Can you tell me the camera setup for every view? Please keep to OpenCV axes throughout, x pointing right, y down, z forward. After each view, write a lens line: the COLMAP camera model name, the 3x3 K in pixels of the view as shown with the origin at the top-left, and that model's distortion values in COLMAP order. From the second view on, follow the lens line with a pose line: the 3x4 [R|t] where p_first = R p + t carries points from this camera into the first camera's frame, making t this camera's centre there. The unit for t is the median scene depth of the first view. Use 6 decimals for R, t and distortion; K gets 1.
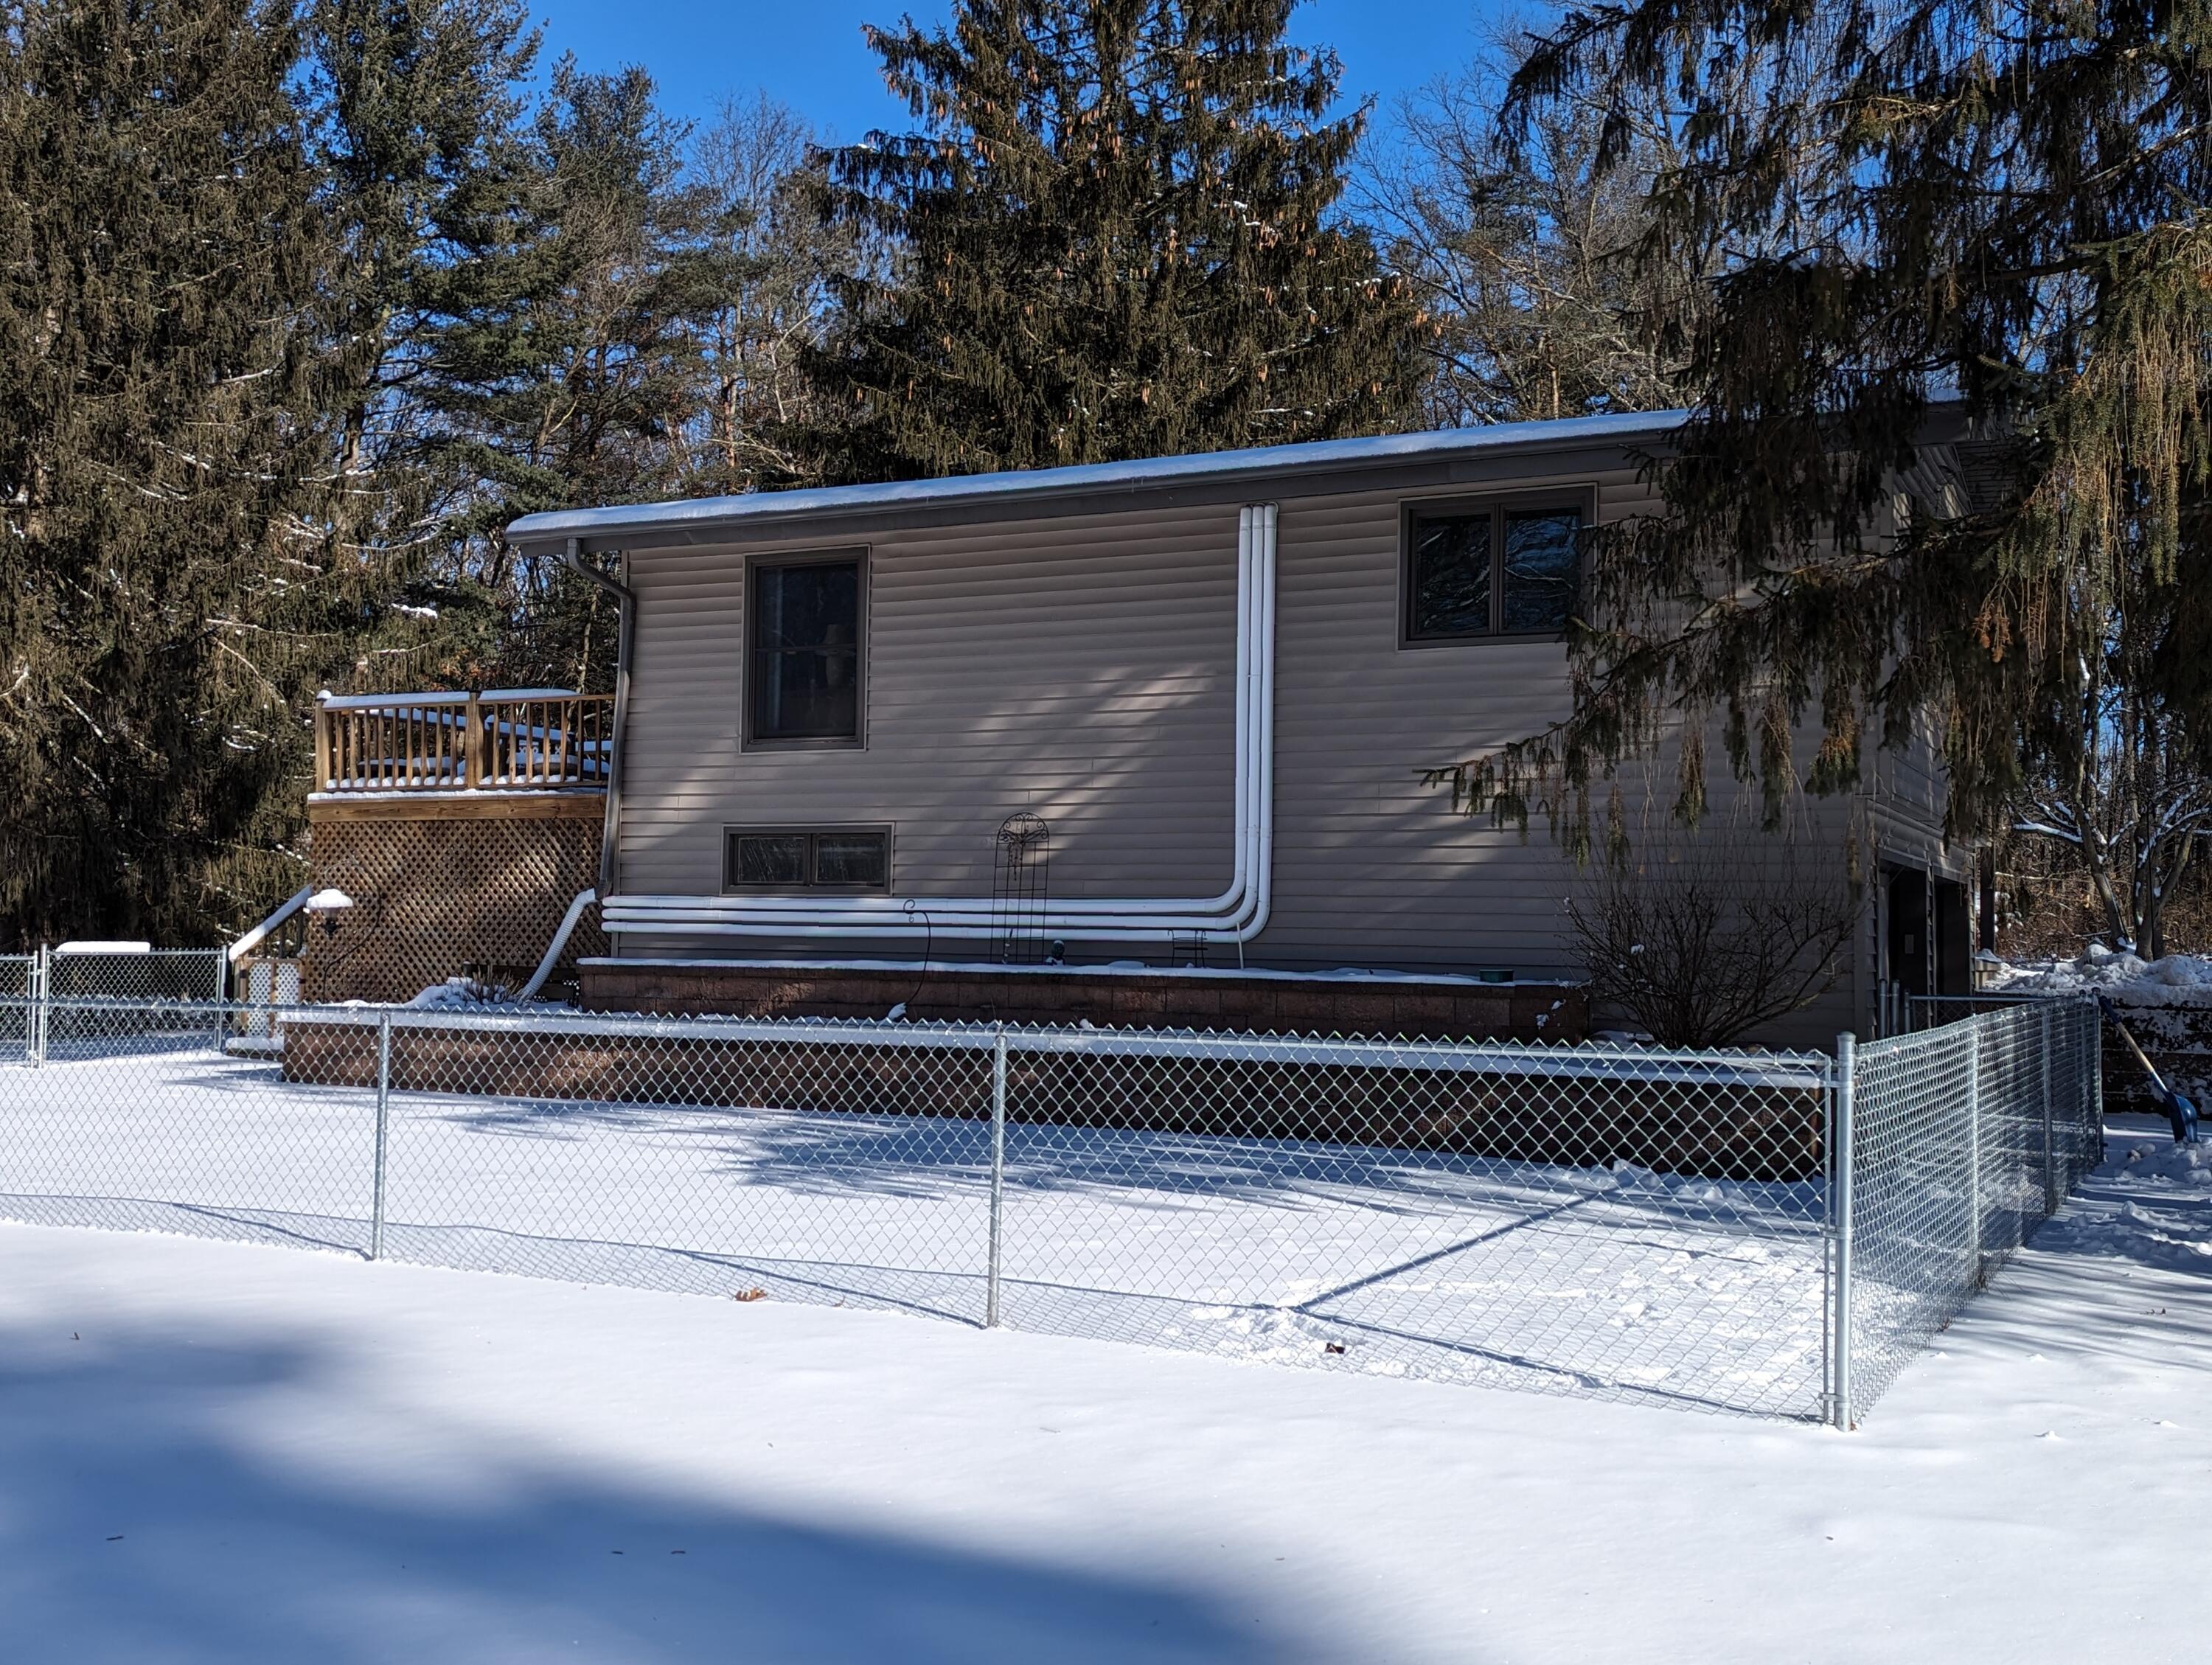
lens RADIAL K [[2562.5, 0, 1082.1], [0, 2562.5, 817.0], [0, 0, 1]] dist [0.095315, -0.150462]
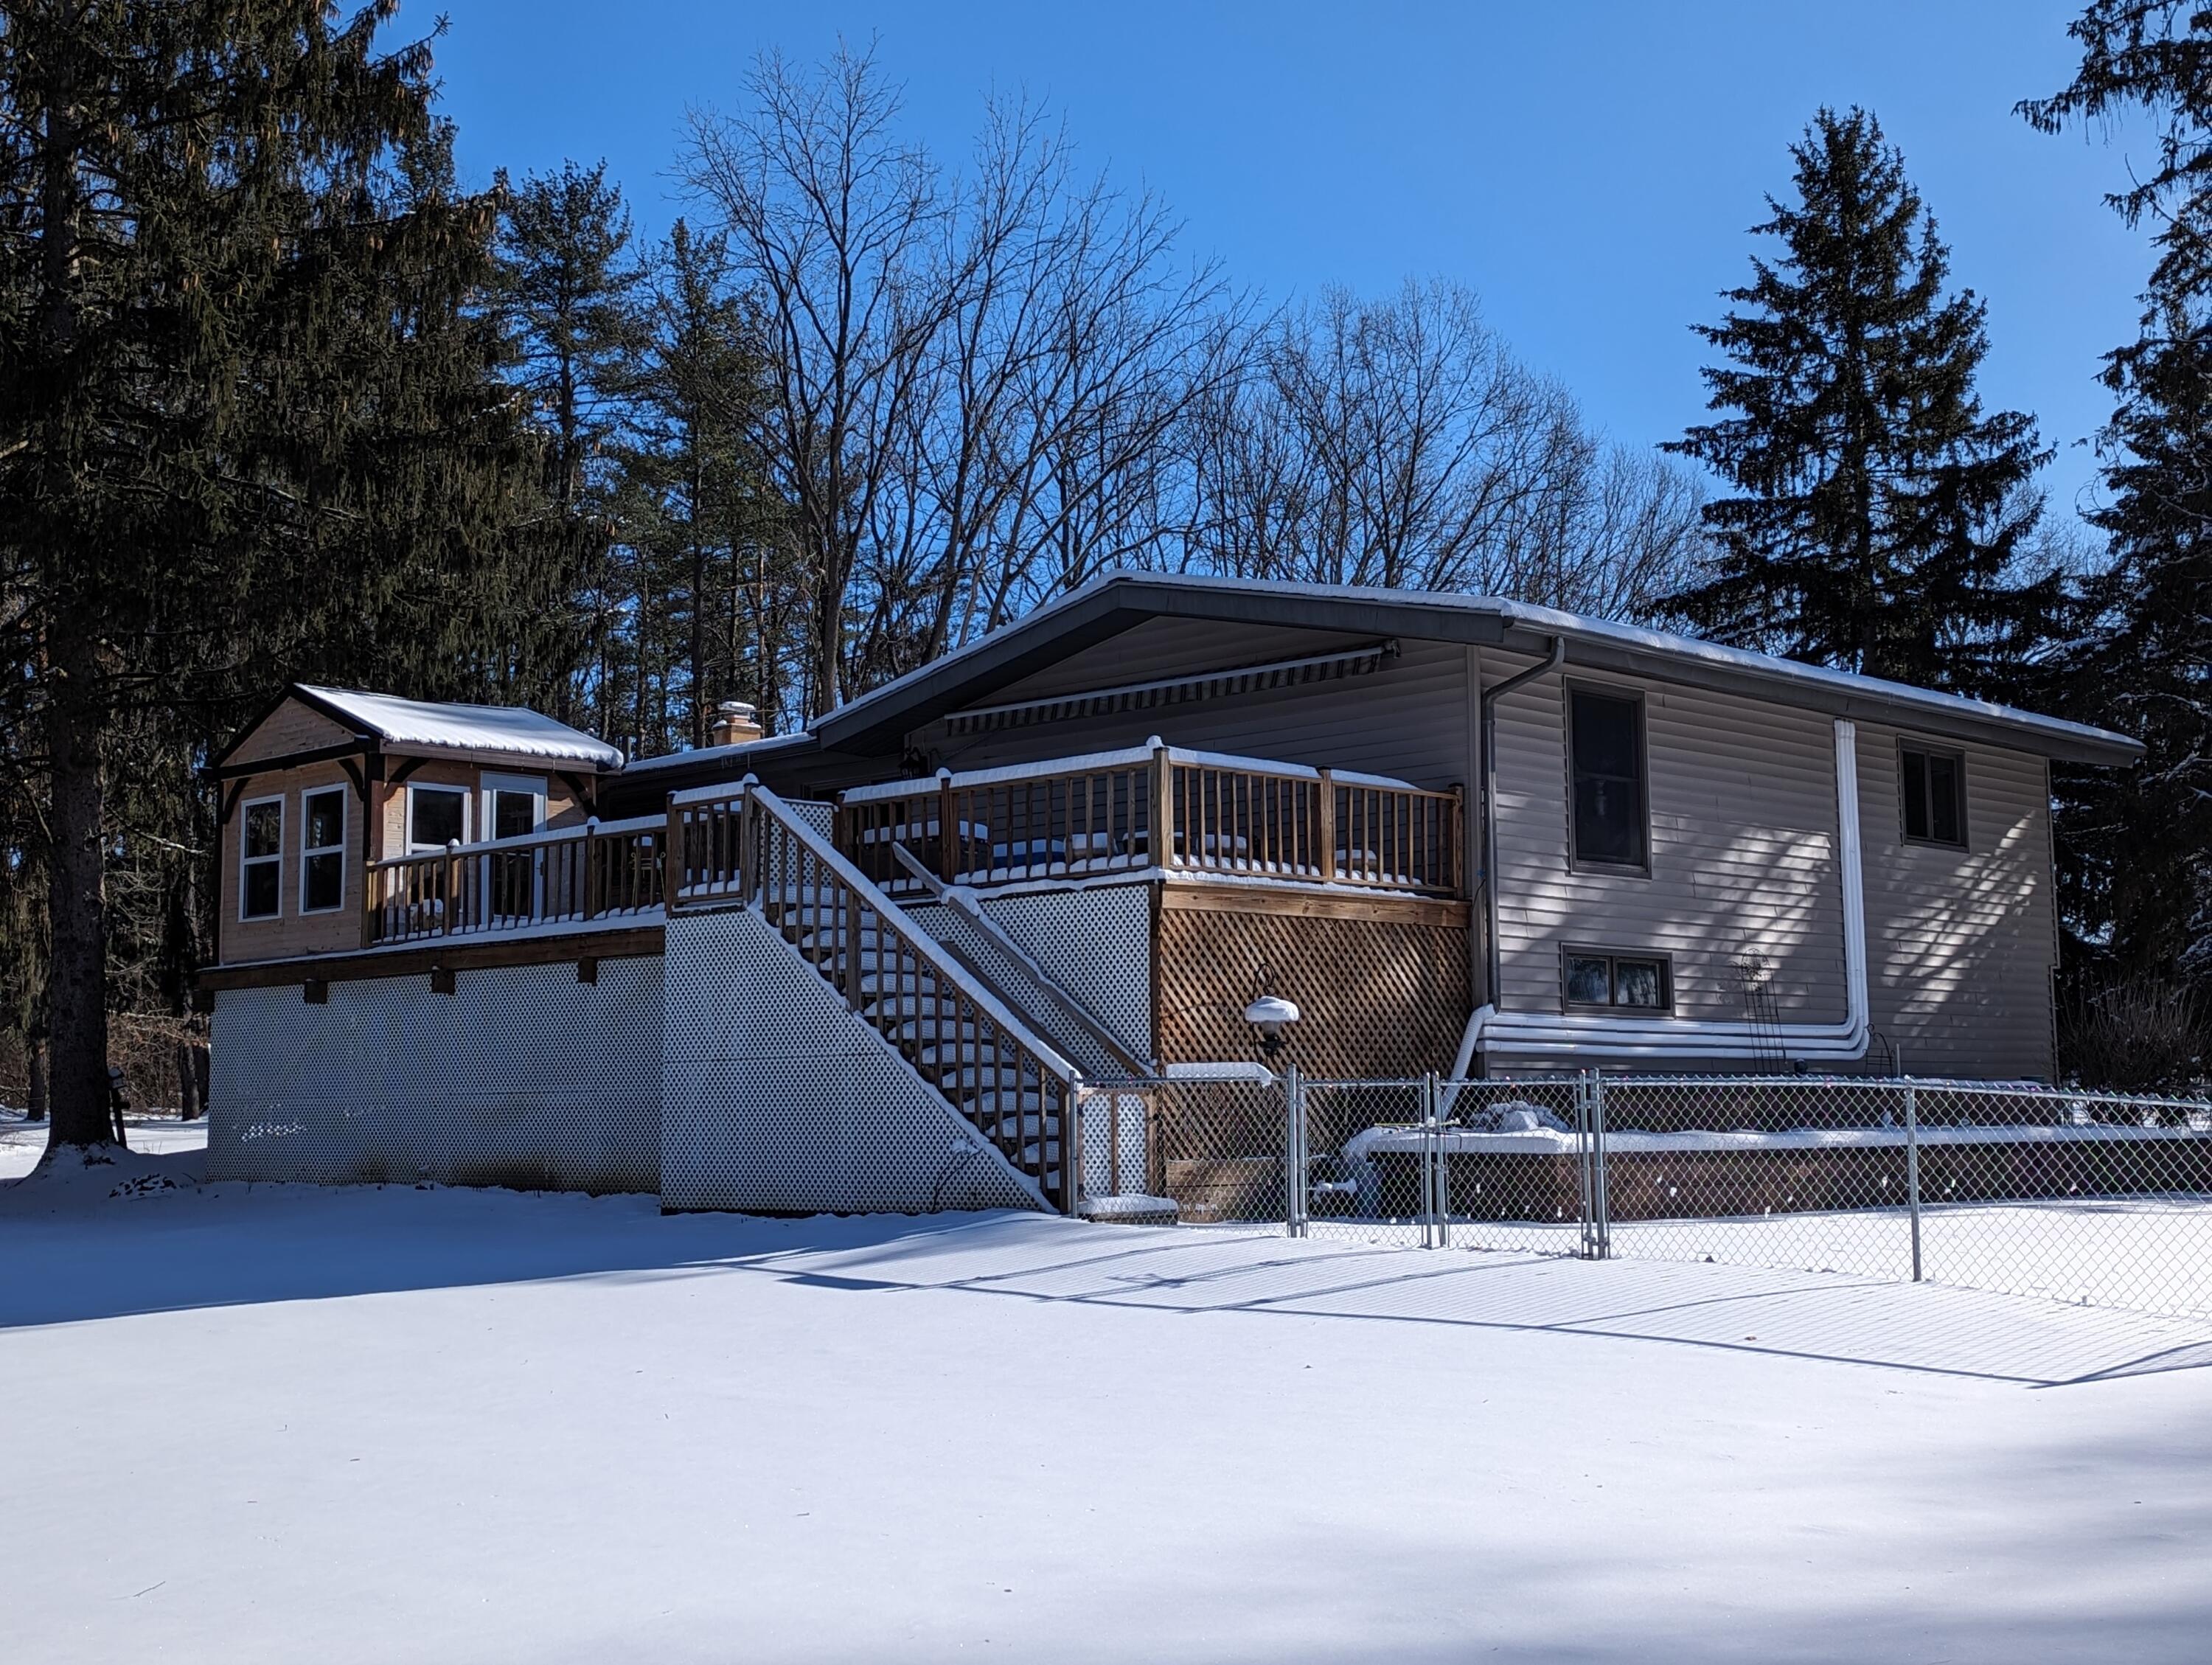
lens RADIAL K [[2562.5, 0, 1082.1], [0, 2562.5, 817.0], [0, 0, 1]] dist [0.095315, -0.150462]
pose [[0.293040, 0.099293, 0.950930, -1.144657], [-0.021631, 0.995027, -0.097232, 0.055201], [-0.955855, 0.007923, 0.293731, 0.890708]]
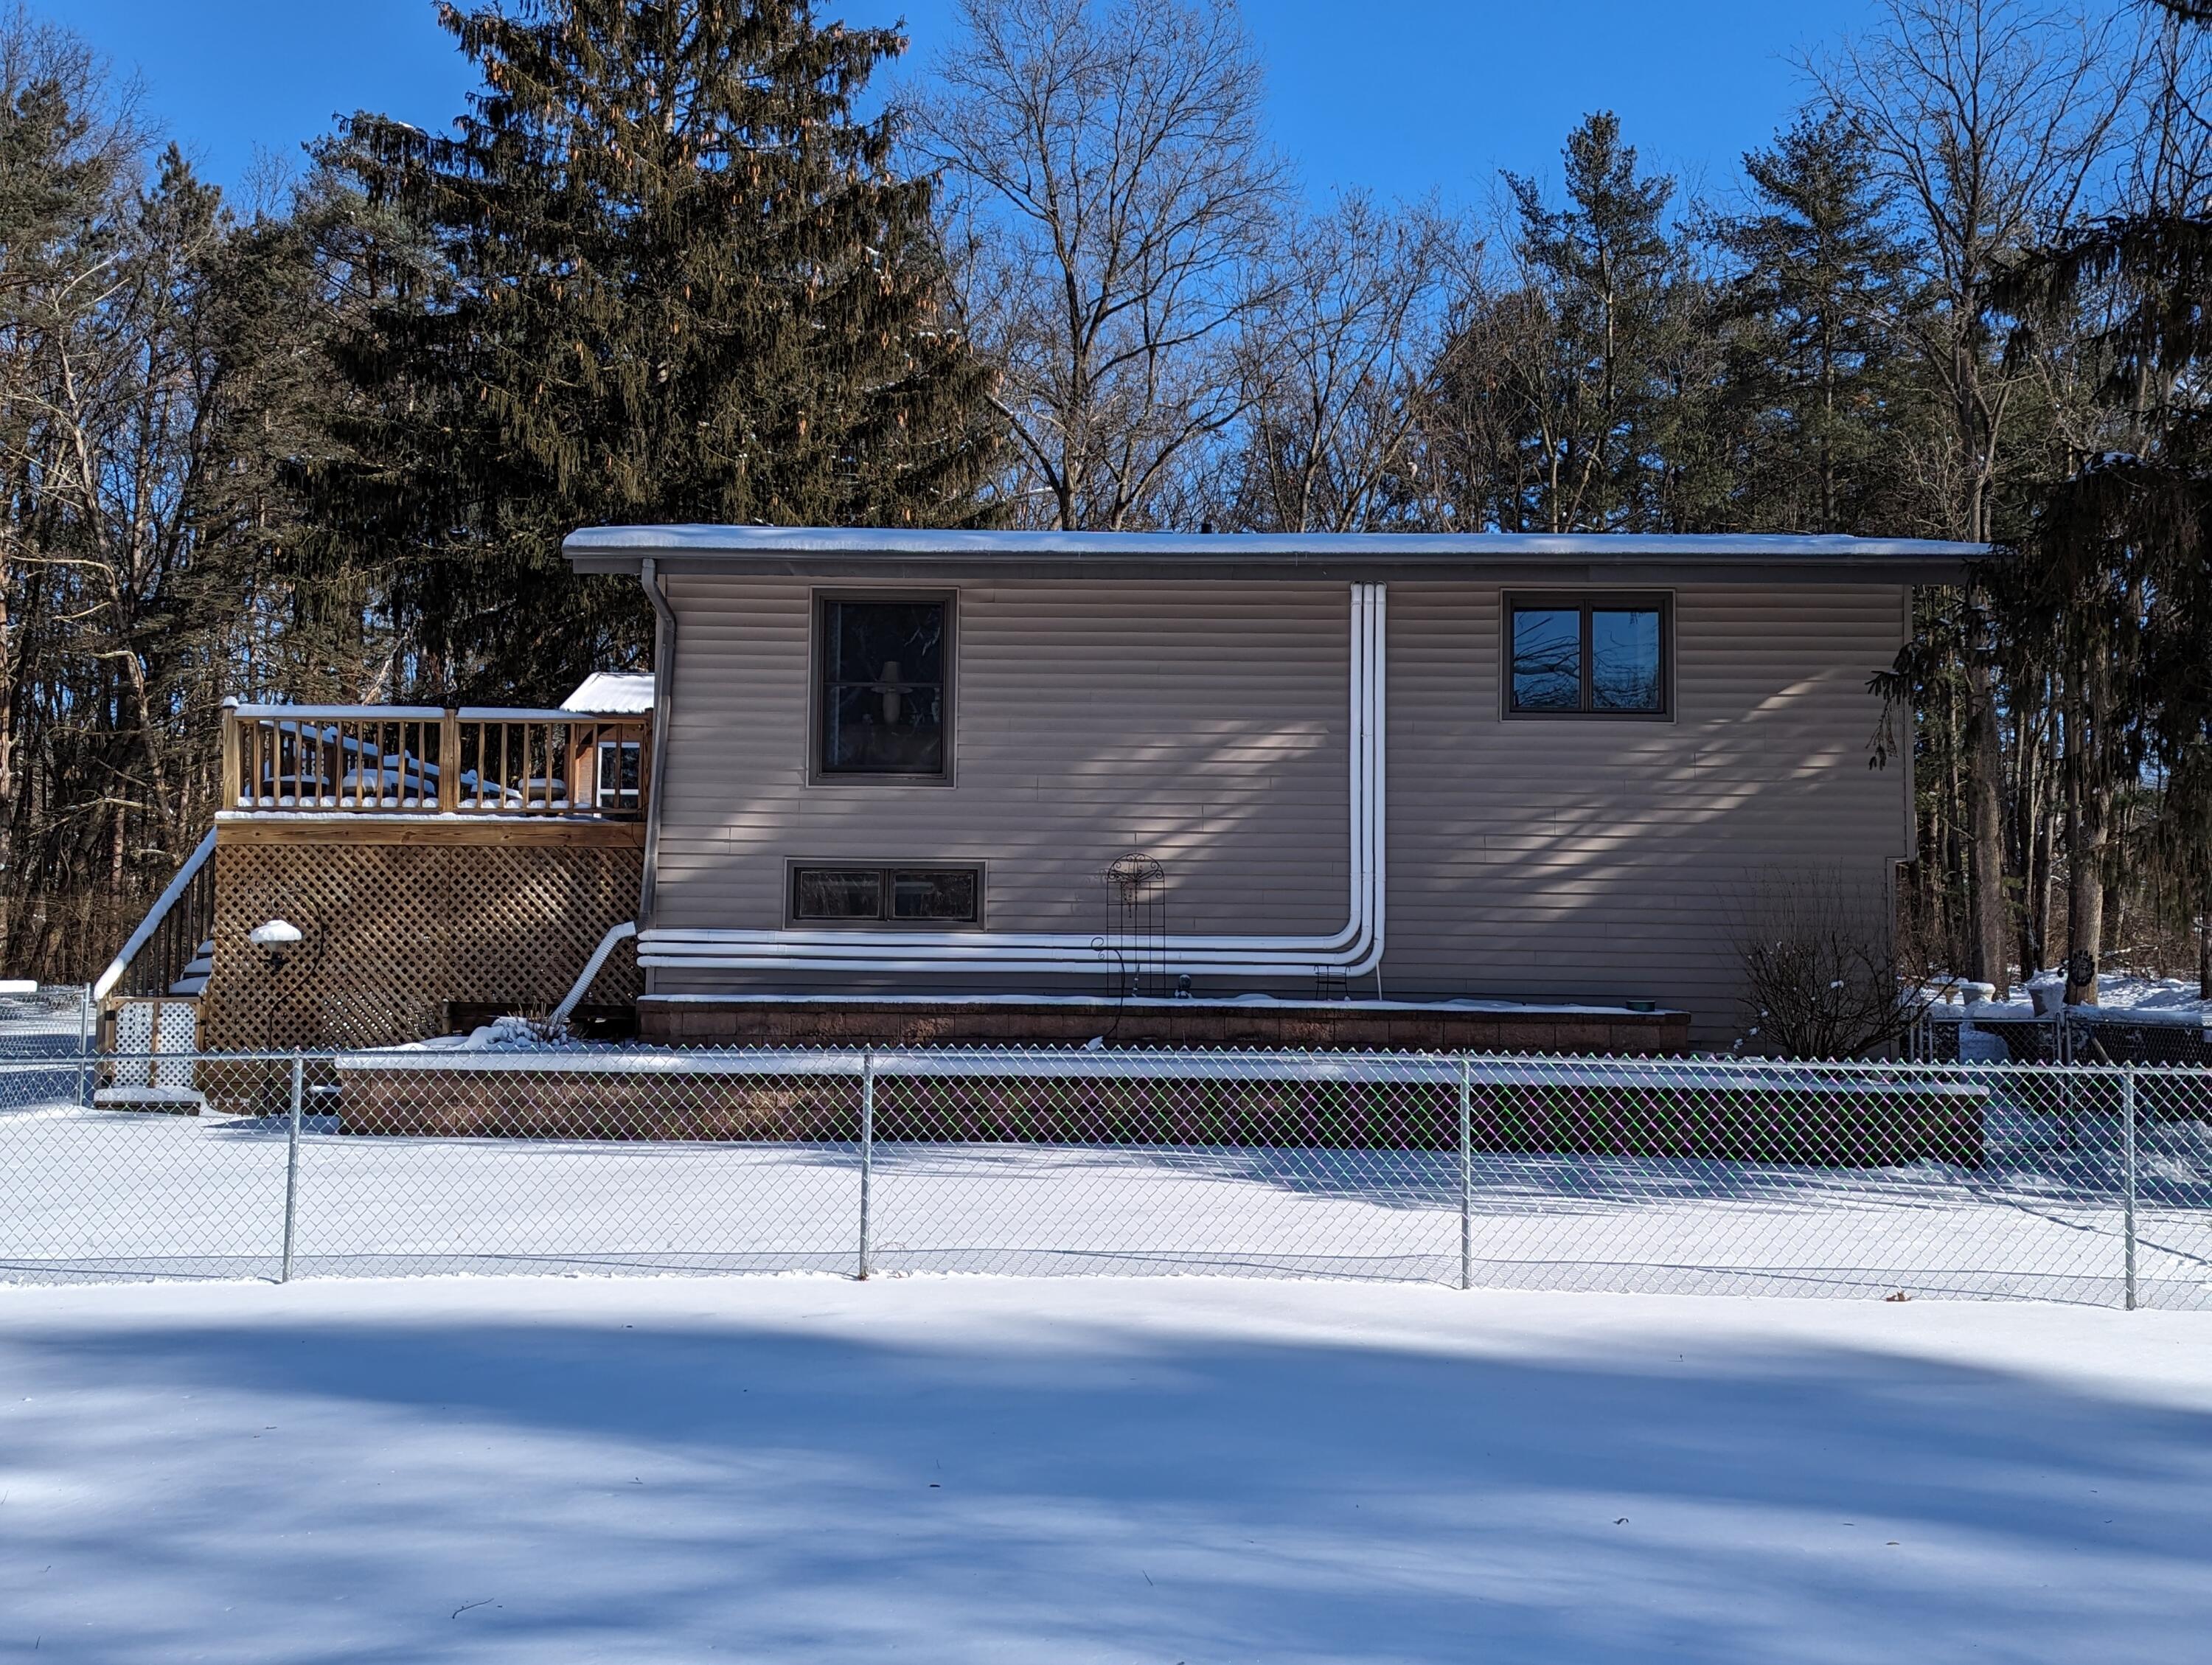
lens RADIAL K [[2562.5, 0, 1082.1], [0, 2562.5, 817.0], [0, 0, 1]] dist [0.095315, -0.150462]
pose [[0.869227, 0.021779, 0.493934, -0.533582], [-0.022002, 0.999744, -0.005363, -0.010055], [-0.493924, -0.006206, 0.869483, 0.083399]]
